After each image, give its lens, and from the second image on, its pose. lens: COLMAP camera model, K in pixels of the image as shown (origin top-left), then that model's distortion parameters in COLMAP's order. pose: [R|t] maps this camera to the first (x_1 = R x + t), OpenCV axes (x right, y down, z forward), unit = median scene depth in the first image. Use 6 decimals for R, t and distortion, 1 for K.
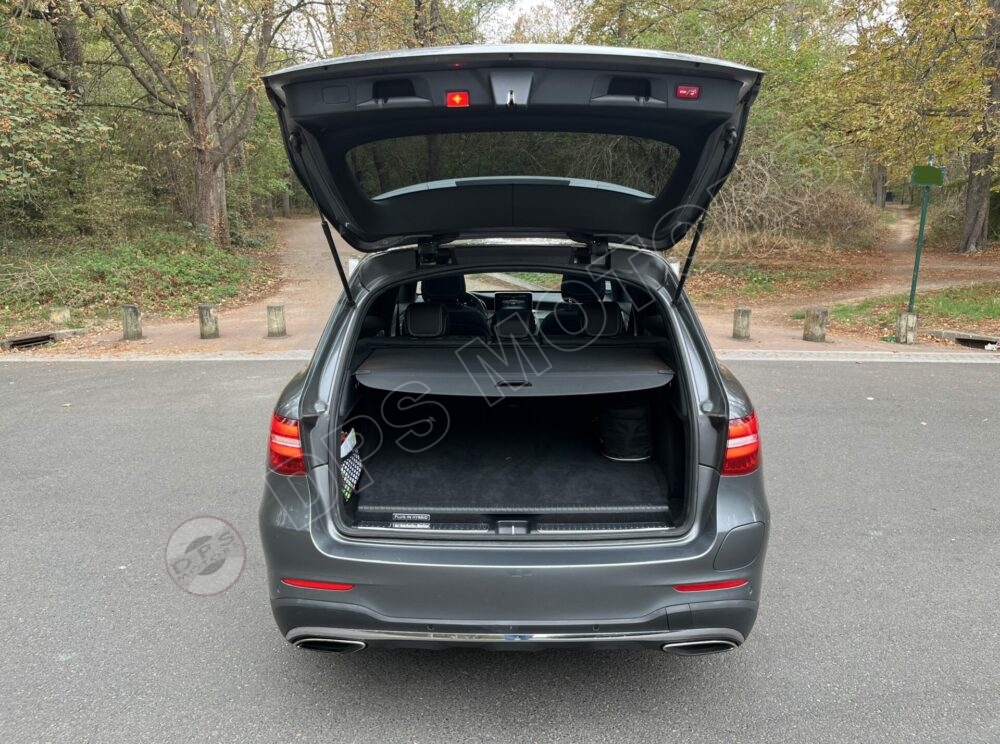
lens RADIAL K [[755.8, 0, 494.9], [0, 755.8, 368.5], [0, 0, 1]] dist [0.058761, -0.083356]
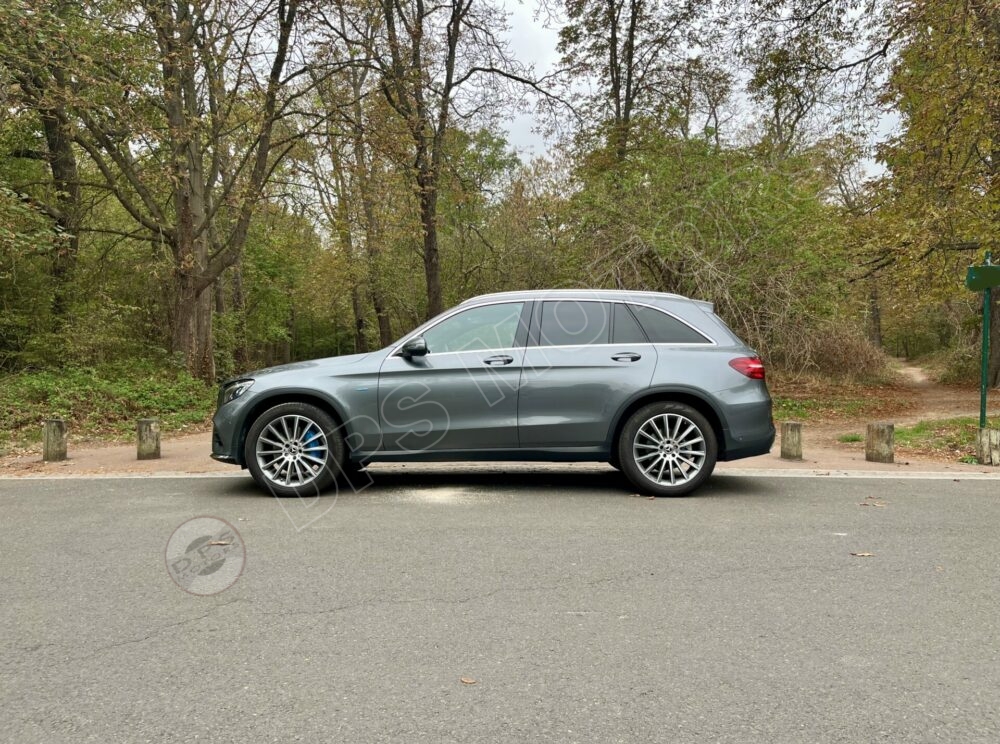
lens RADIAL K [[753.7, 0, 502.0], [0, 753.7, 369.5], [0, 0, 1]] dist [0.056698, -0.076411]
pose [[0.999967, 0.000648, 0.008150, 0.001115], [0.001011, 0.979392, -0.201967, 0.026341], [-0.008113, 0.201968, 0.979358, 0.142500]]
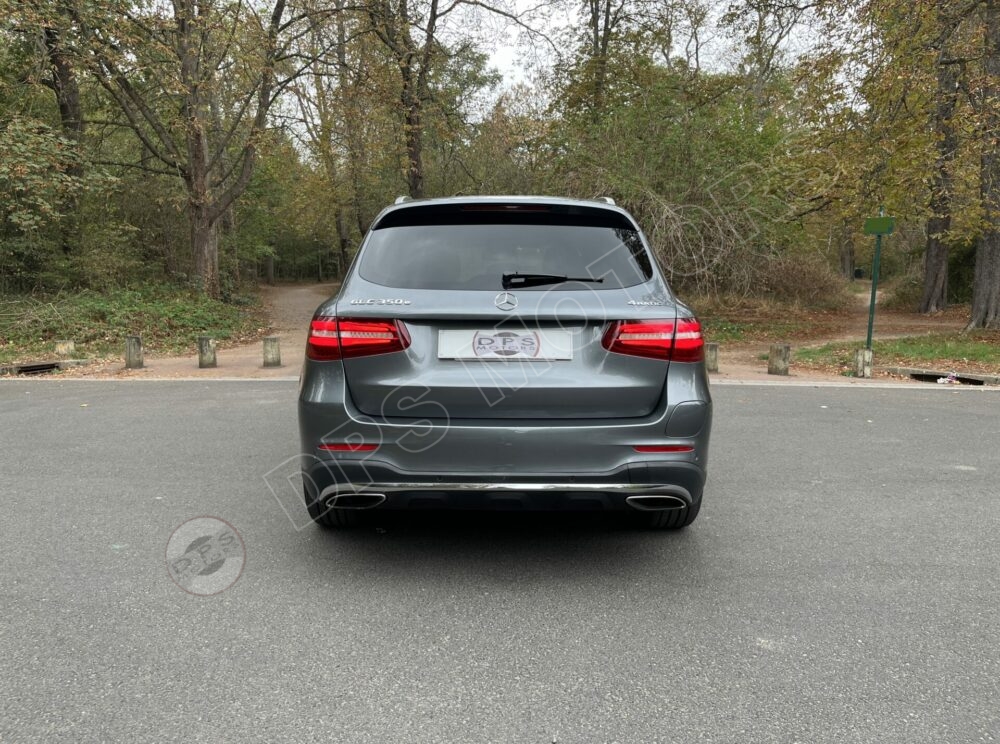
lens RADIAL K [[756.4, 0, 483.5], [0, 756.4, 374.9], [0, 0, 1]] dist [0.052103, -0.071095]
pose [[0.999884, 0.008210, 0.012796, -0.005230], [-0.007055, 0.996114, -0.087785, 0.049658], [-0.013467, 0.087684, 0.996057, -0.044866]]
